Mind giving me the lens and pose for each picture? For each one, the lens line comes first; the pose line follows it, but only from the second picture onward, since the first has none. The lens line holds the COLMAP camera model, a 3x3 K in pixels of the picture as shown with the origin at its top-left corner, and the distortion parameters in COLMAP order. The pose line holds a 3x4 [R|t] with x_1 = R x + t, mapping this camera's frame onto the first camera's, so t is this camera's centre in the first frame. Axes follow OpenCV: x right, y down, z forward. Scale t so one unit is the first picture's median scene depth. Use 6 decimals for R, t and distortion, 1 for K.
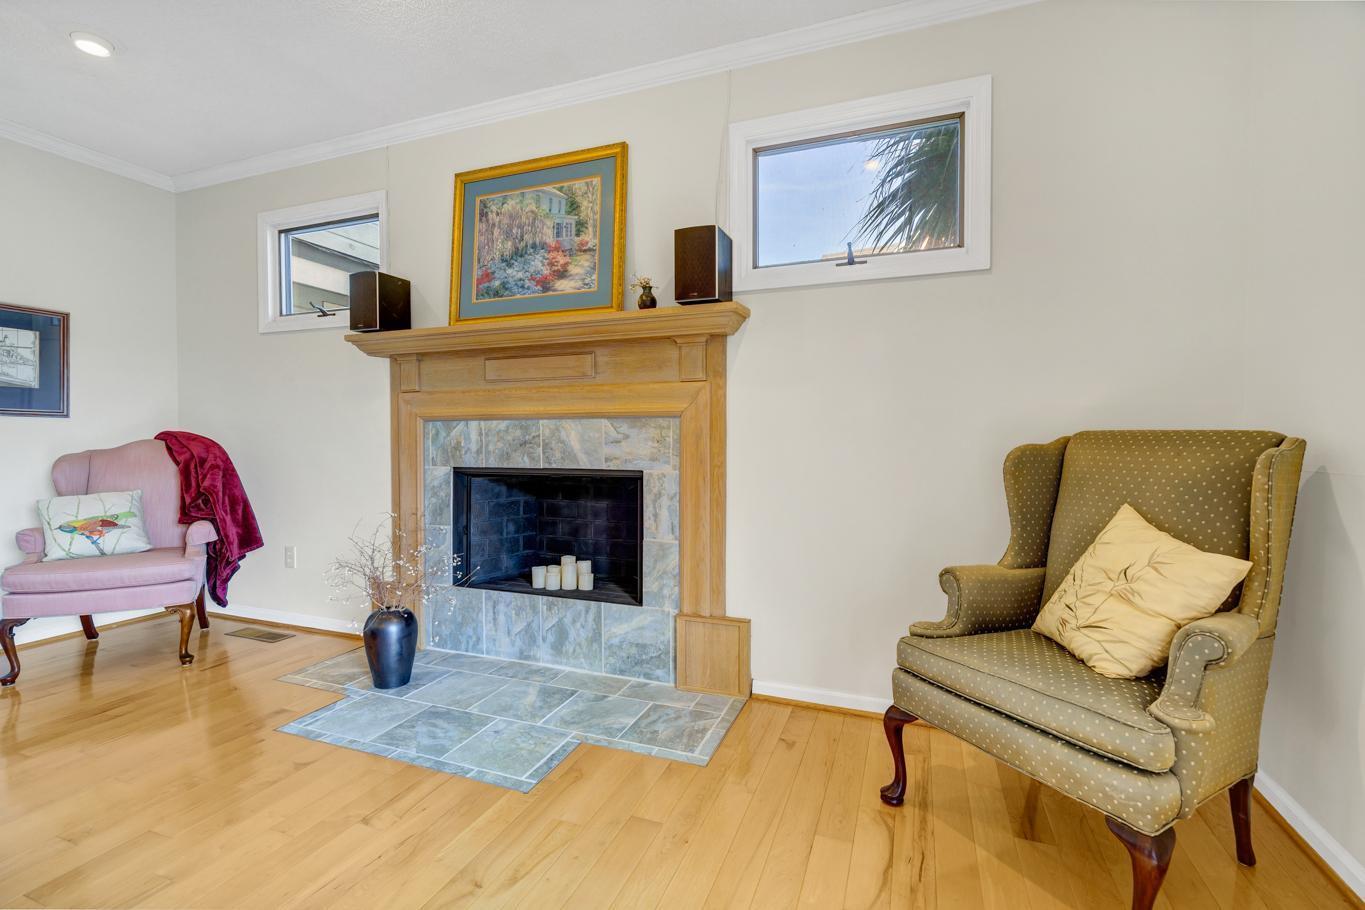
lens RADIAL K [[621.4, 0, 671.9], [0, 621.4, 450.8], [0, 0, 1]] dist [0.001370, 0.000382]
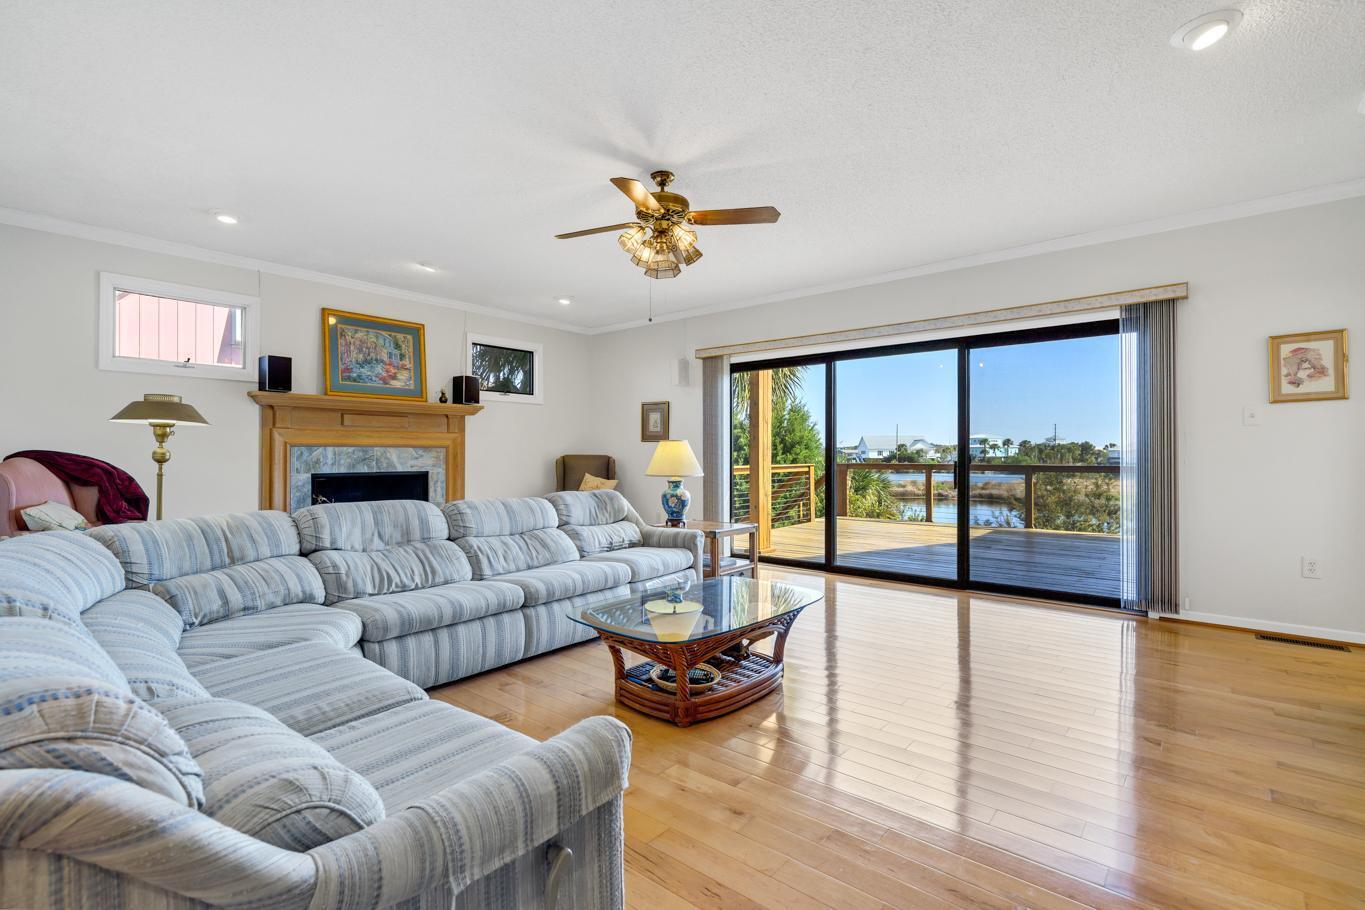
lens RADIAL K [[621.4, 0, 671.9], [0, 621.4, 450.8], [0, 0, 1]] dist [0.001370, 0.000382]
pose [[0.332007, 0.007583, 0.943246, -1.790346], [0.017692, 0.999742, -0.014265, 0.005781], [-0.943111, 0.021424, 0.331788, -0.547784]]
